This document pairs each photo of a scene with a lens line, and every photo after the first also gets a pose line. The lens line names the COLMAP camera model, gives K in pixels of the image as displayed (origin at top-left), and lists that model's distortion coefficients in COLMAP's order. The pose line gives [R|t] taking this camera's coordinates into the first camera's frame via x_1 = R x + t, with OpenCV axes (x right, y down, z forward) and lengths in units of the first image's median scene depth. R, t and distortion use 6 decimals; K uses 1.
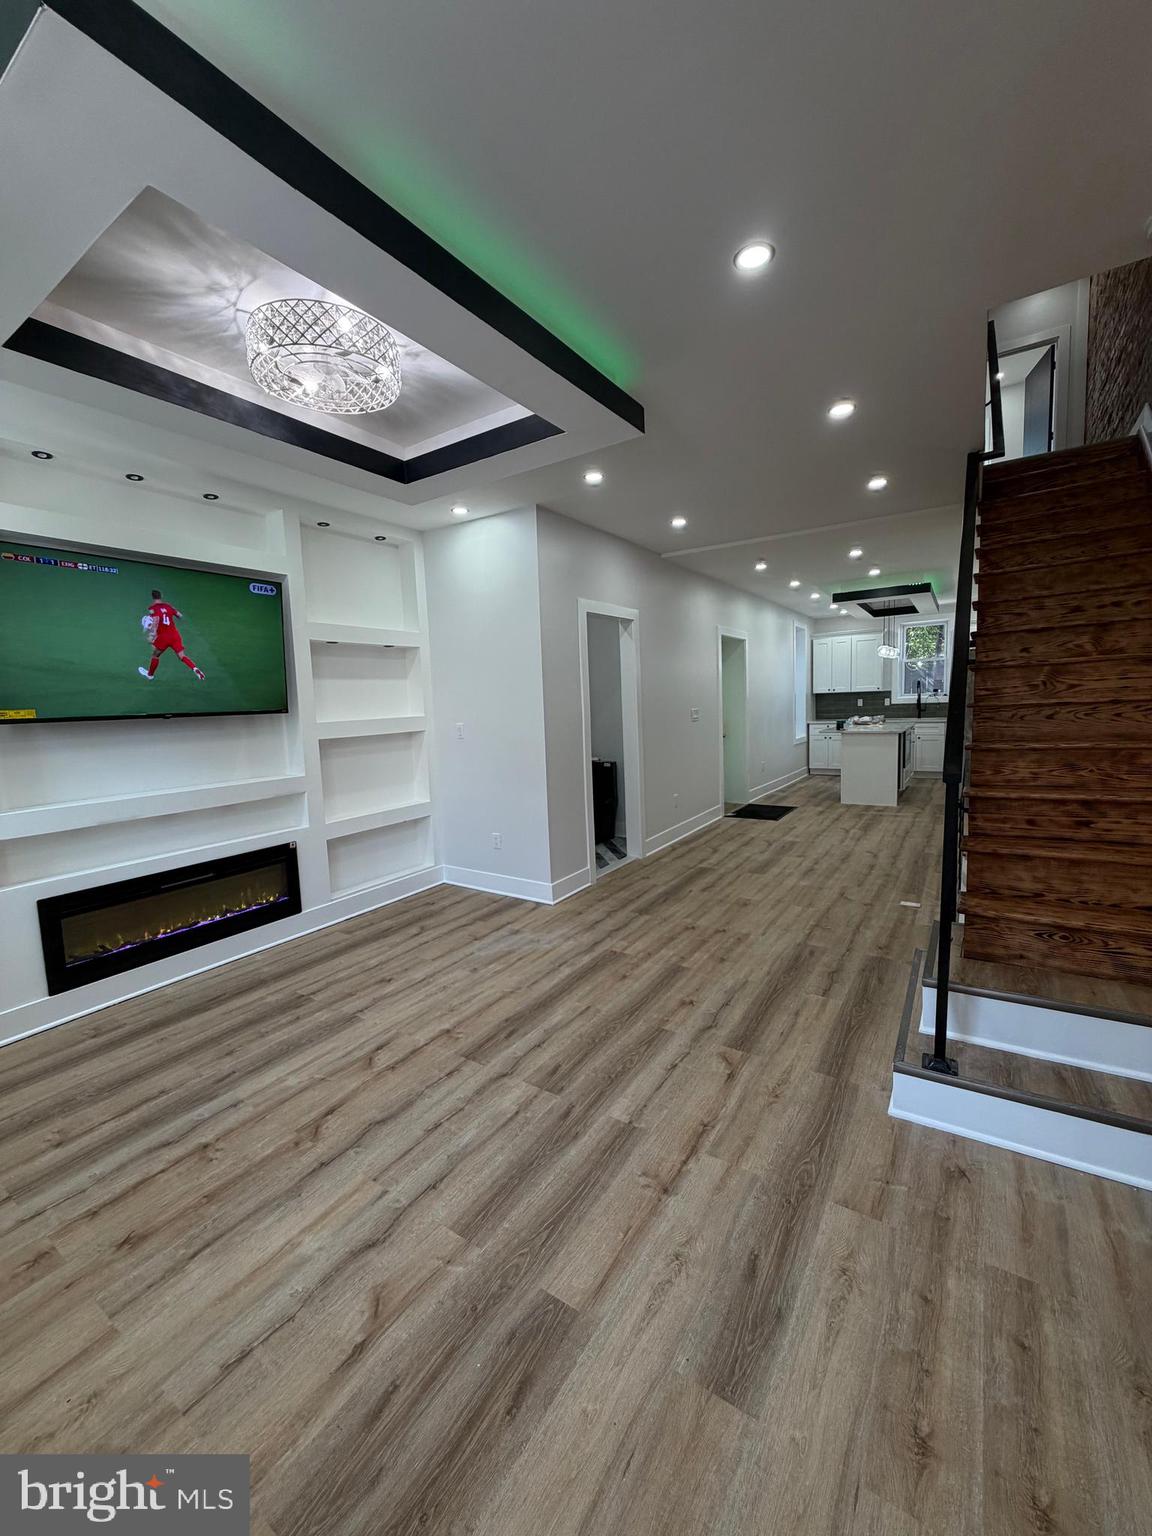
lens RADIAL K [[618.5, 0, 575.4], [0, 618.5, 765.0], [0, 0, 1]] dist [0.003098, 0.000009]
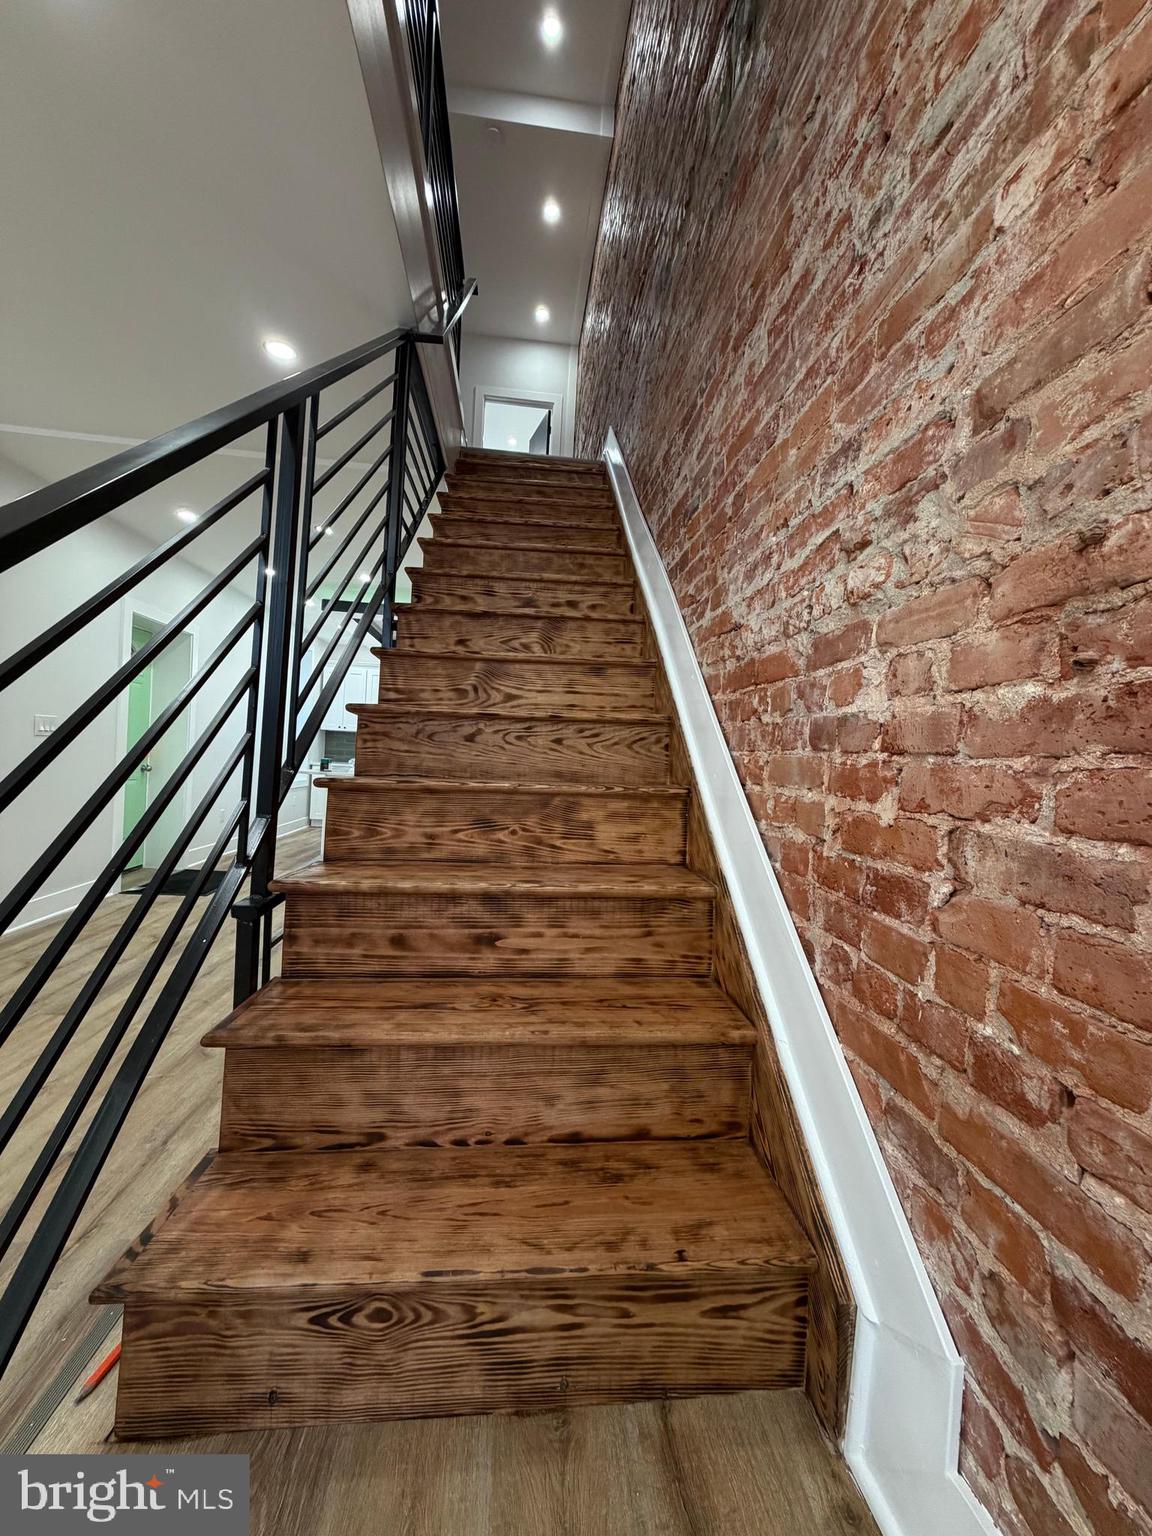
lens RADIAL K [[618.5, 0, 577.4], [0, 618.5, 760.3], [0, 0, 1]] dist [0.003098, 0.000009]
pose [[0.778389, 0.073796, 0.623430, 0.532326], [-0.018318, 0.995314, -0.094946, -0.003144], [-0.627515, 0.062485, 0.776093, 0.534905]]
